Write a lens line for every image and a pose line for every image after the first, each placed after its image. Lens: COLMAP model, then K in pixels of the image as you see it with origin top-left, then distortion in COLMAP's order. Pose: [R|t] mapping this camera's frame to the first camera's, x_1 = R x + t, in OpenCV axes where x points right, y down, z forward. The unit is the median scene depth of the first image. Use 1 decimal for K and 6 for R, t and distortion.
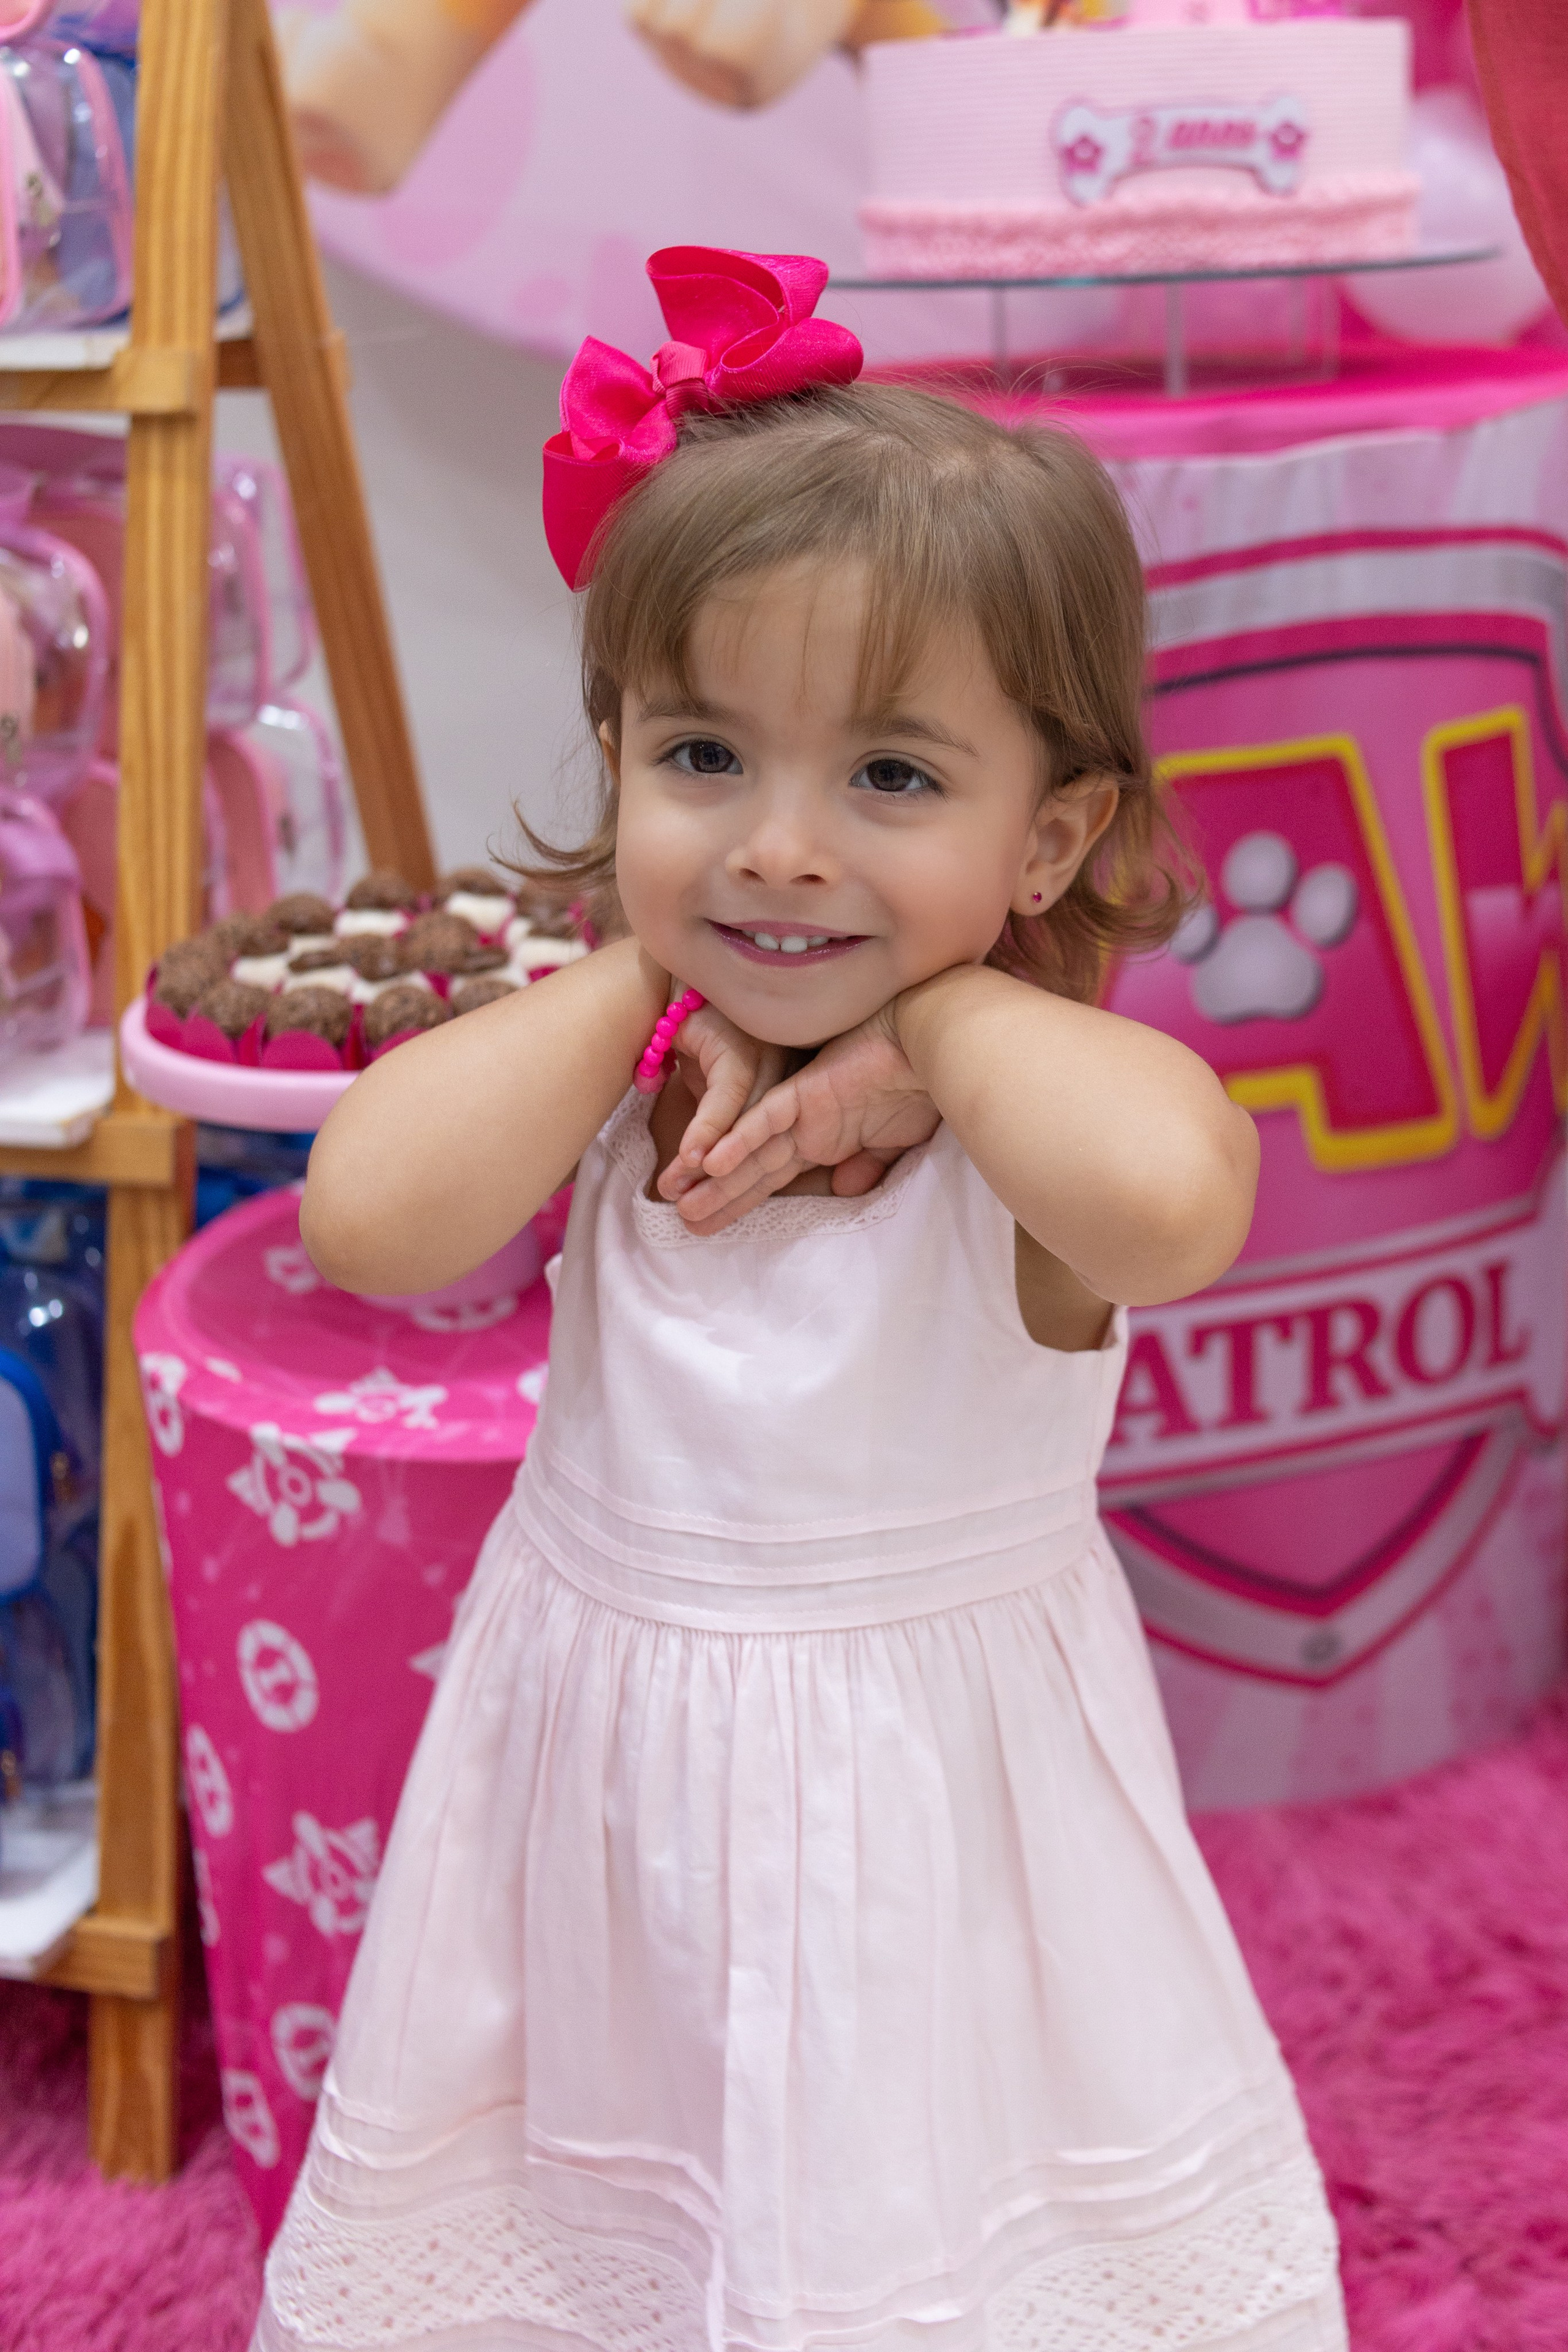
lens RADIAL K [[2782.8, 0, 957.4], [0, 2782.8, 933.5], [0, 0, 1]] dist [0.010126, -0.010478]
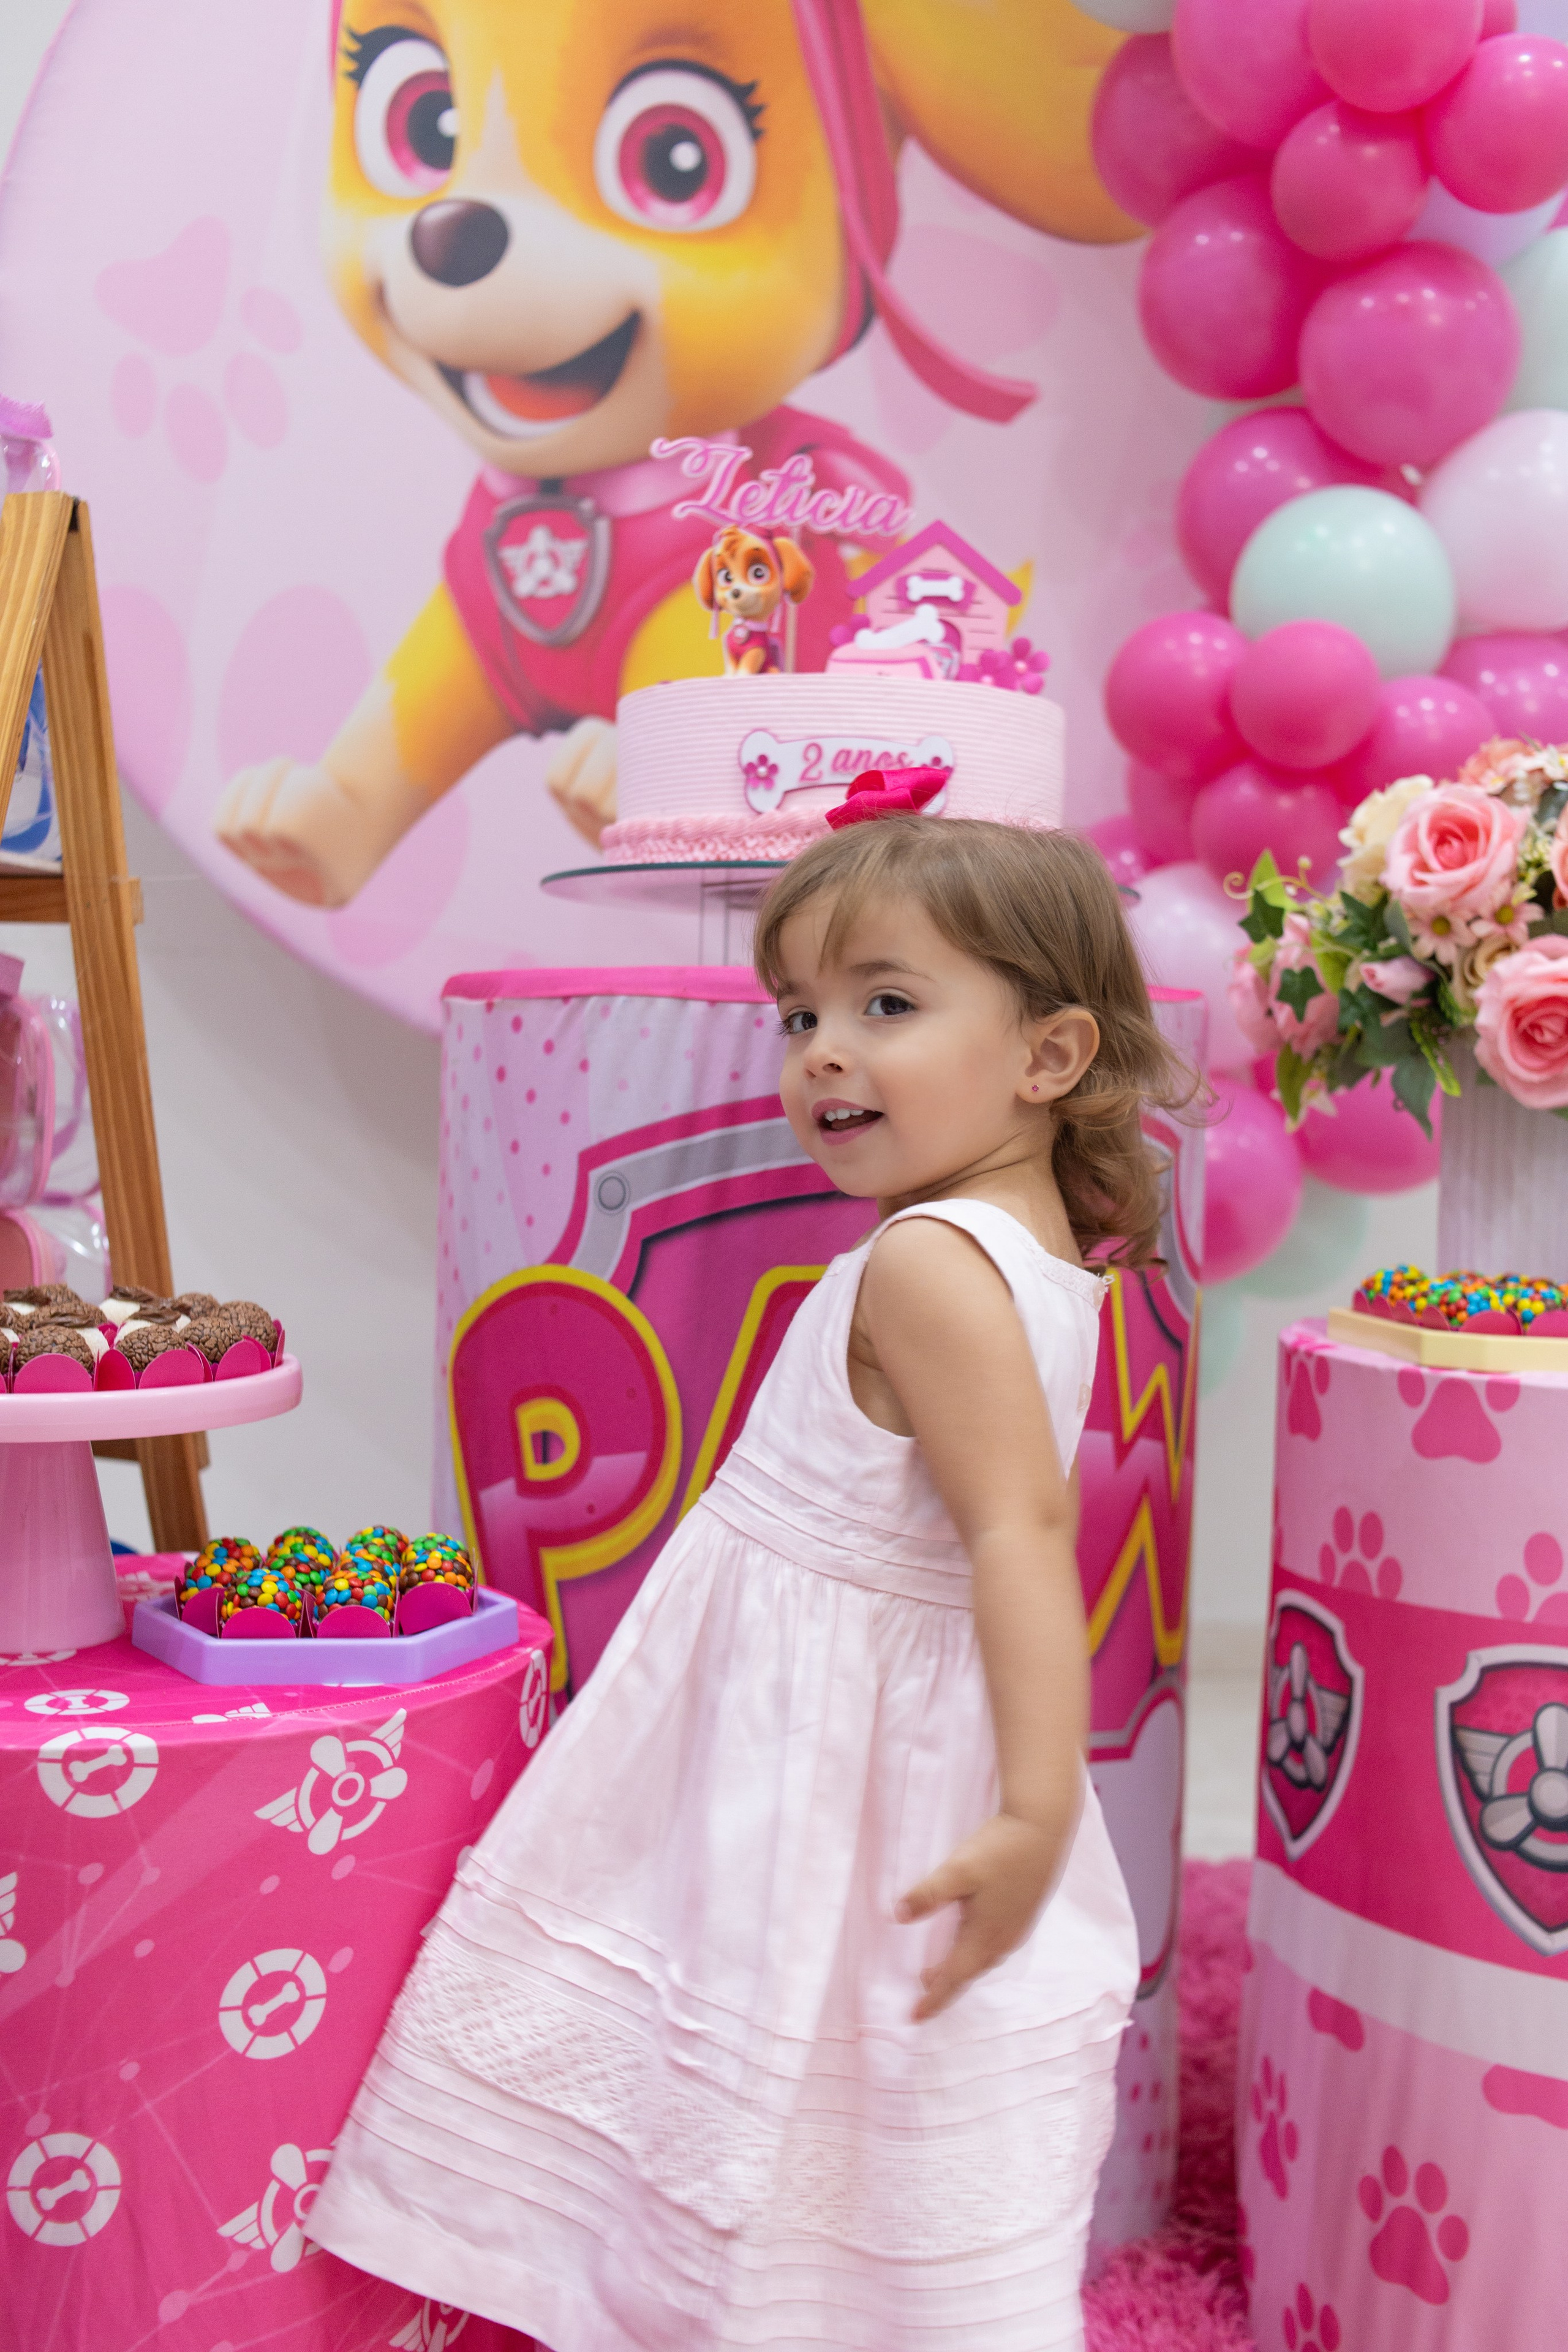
lens RADIAL K [[2301.8, 0, 791.3], [0, 2301.8, 1180.3], [0, 0, 1]] dist [0.000112, 0.006468]
pose [[0.993392, 0.071213, -0.090005, 0.174842], [-0.090225, 0.969250, -0.228941, 0.125165], [0.070933, 0.235549, 0.969270, 0.096433]]
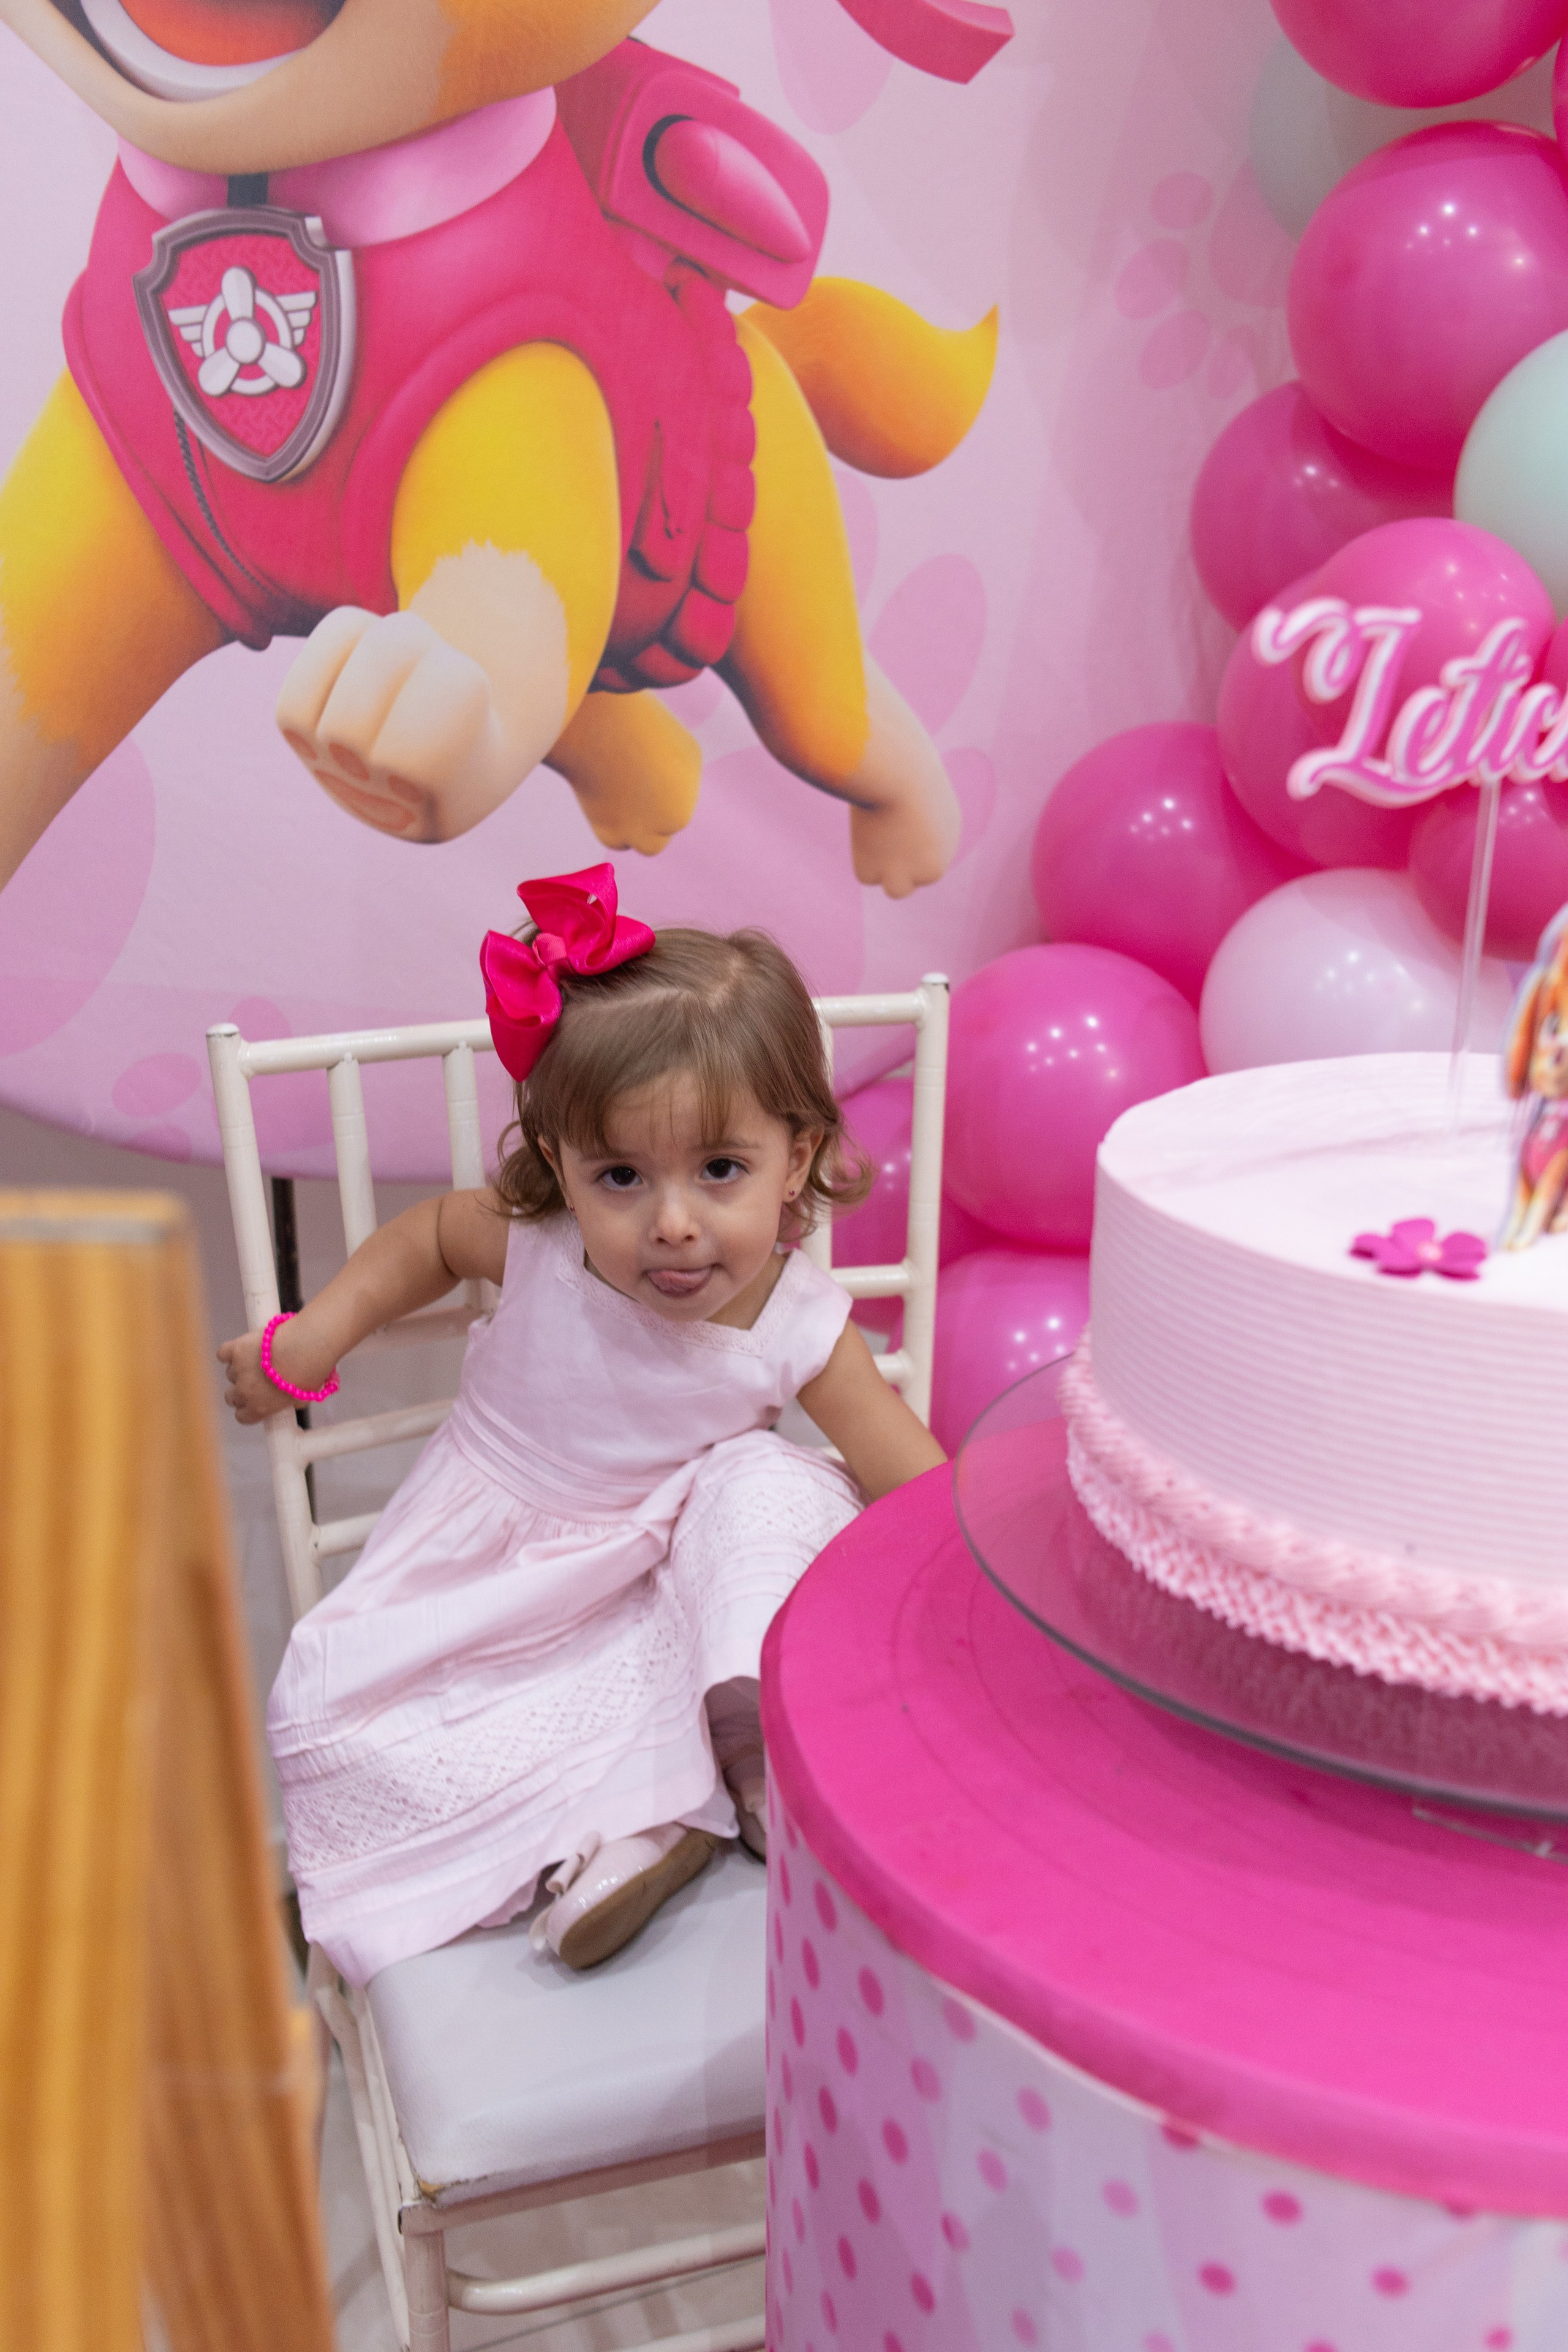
lens RADIAL K [[2296.5, 0, 794.4], [0, 2296.5, 1180.1], [0, 0, 1]] dist [0.000426, 0.008499]
pose [[0.968630, -0.025156, 0.247231, -0.257258], [0.021328, 0.999608, 0.018151, -0.395285], [-0.247591, -0.012309, 0.968787, 0.681181]]
